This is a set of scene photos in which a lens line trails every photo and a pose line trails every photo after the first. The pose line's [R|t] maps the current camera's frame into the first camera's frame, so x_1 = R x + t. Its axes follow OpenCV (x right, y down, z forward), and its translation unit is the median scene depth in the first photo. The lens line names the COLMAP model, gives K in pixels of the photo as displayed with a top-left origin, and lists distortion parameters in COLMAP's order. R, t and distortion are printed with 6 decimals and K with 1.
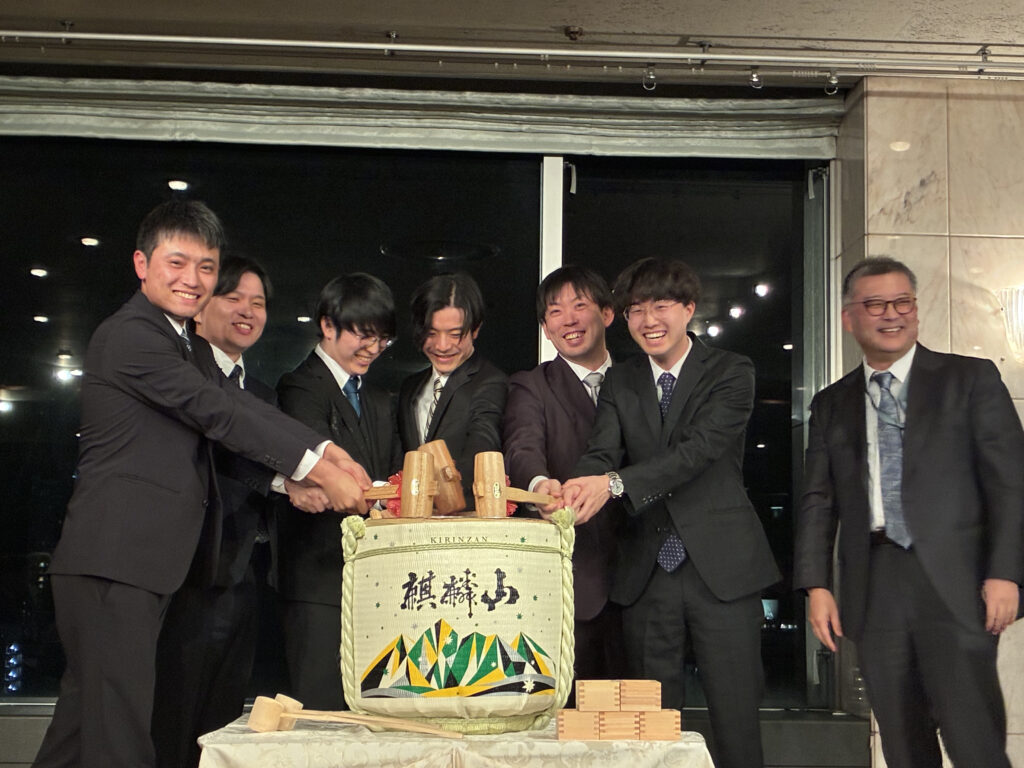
lens RADIAL K [[1727.3, 0, 511.8], [0, 1727.3, 383.4], [0, 0, 1]] dist [0.014684, 0.000000]
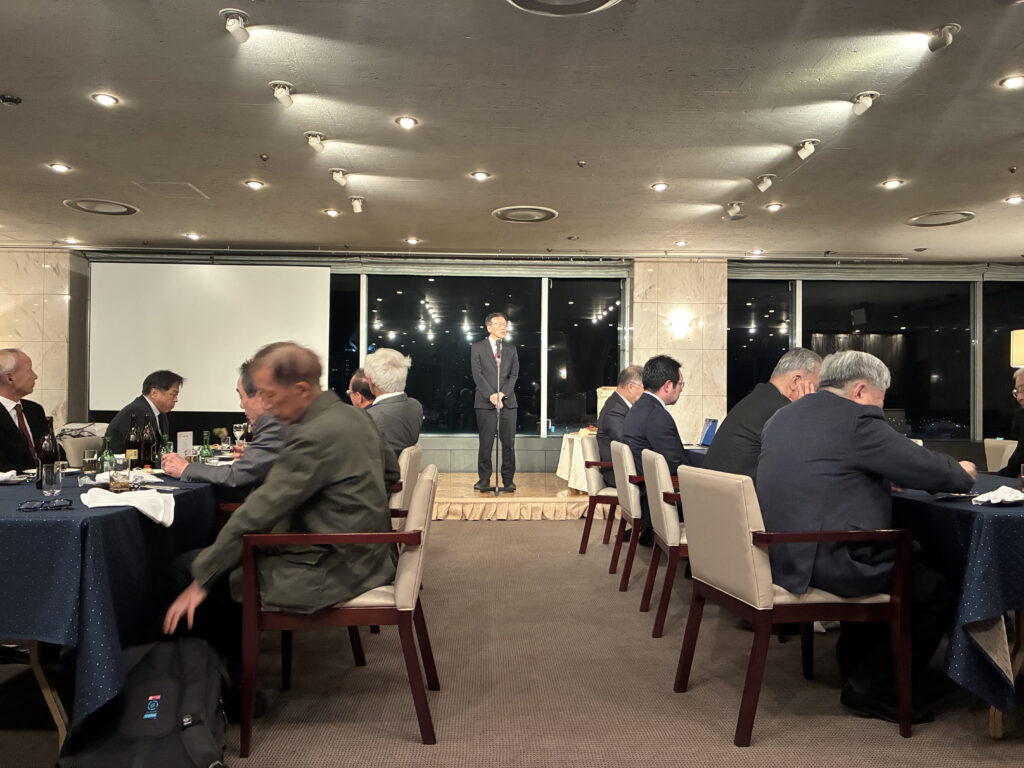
lens RADIAL K [[769.0, 0, 511.4], [0, 769.0, 382.5], [0, 0, 1]] dist [0.014791, 0.004633]
pose [[0.999365, -0.002267, -0.035571, 0.010665], [0.005541, 0.995723, 0.092218, -0.065560], [0.035210, -0.092357, 0.995103, -0.548308]]
